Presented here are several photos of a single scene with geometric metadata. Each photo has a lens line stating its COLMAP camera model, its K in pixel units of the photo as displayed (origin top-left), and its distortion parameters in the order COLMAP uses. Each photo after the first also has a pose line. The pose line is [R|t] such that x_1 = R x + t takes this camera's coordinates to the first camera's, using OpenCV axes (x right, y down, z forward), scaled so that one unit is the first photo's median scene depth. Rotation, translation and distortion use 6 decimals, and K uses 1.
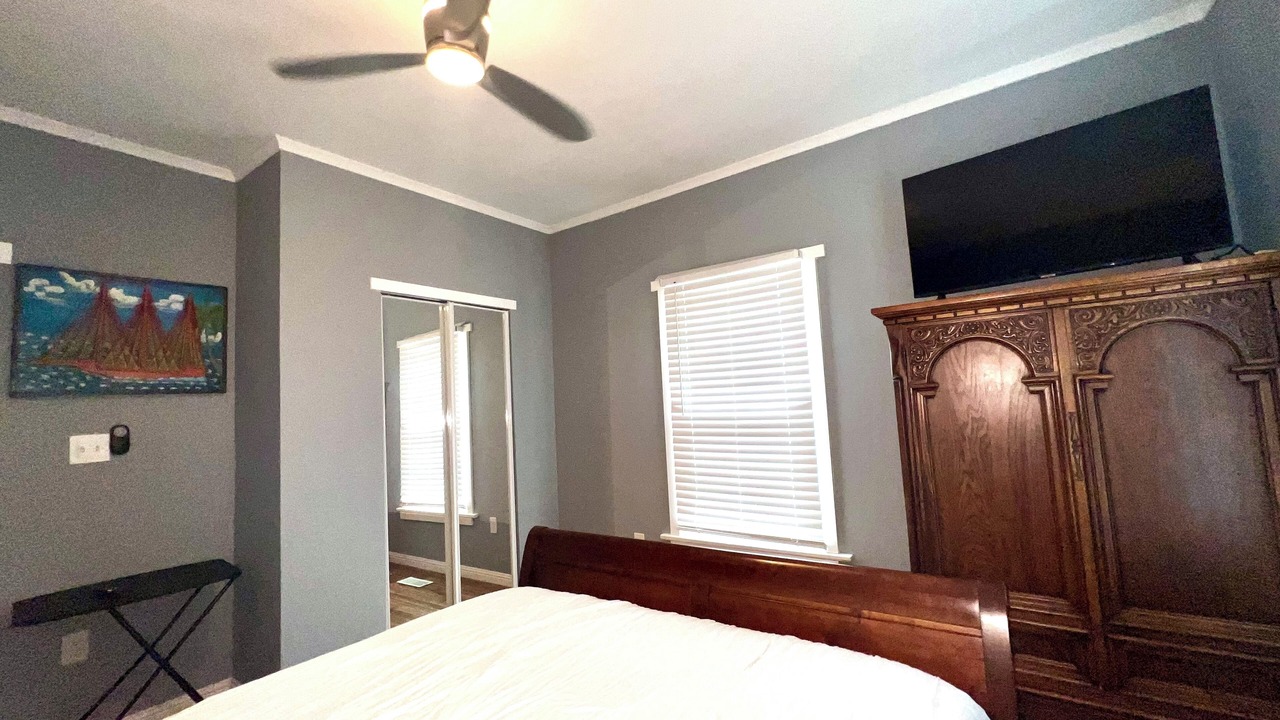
lens RADIAL K [[518.0, 0, 638.7], [0, 518.0, 359.5], [0, 0, 1]] dist [0.012518, 0.000125]
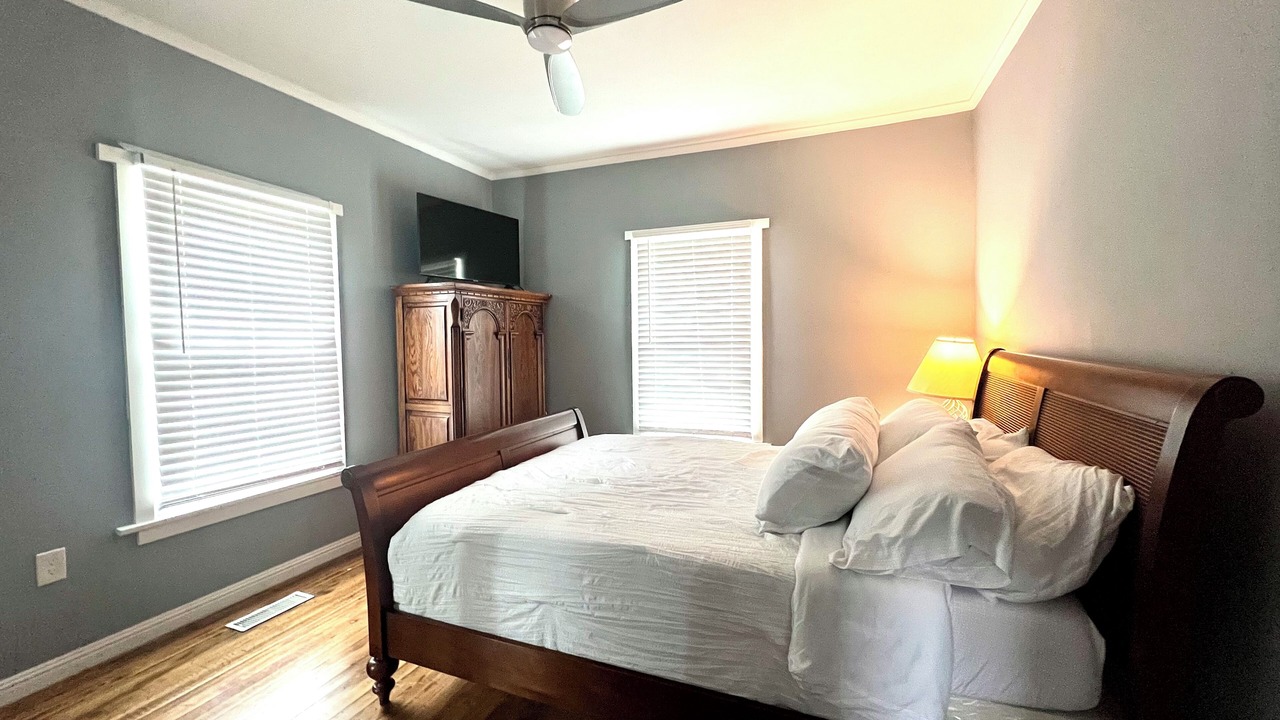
lens RADIAL K [[518.0, 0, 639.0], [0, 518.0, 362.2], [0, 0, 1]] dist [0.012518, 0.000125]
pose [[-0.227144, 0.011425, 0.973794, -1.321866], [-0.057463, 0.998032, -0.025113, 0.167999], [-0.972164, -0.061661, -0.226040, 0.868860]]
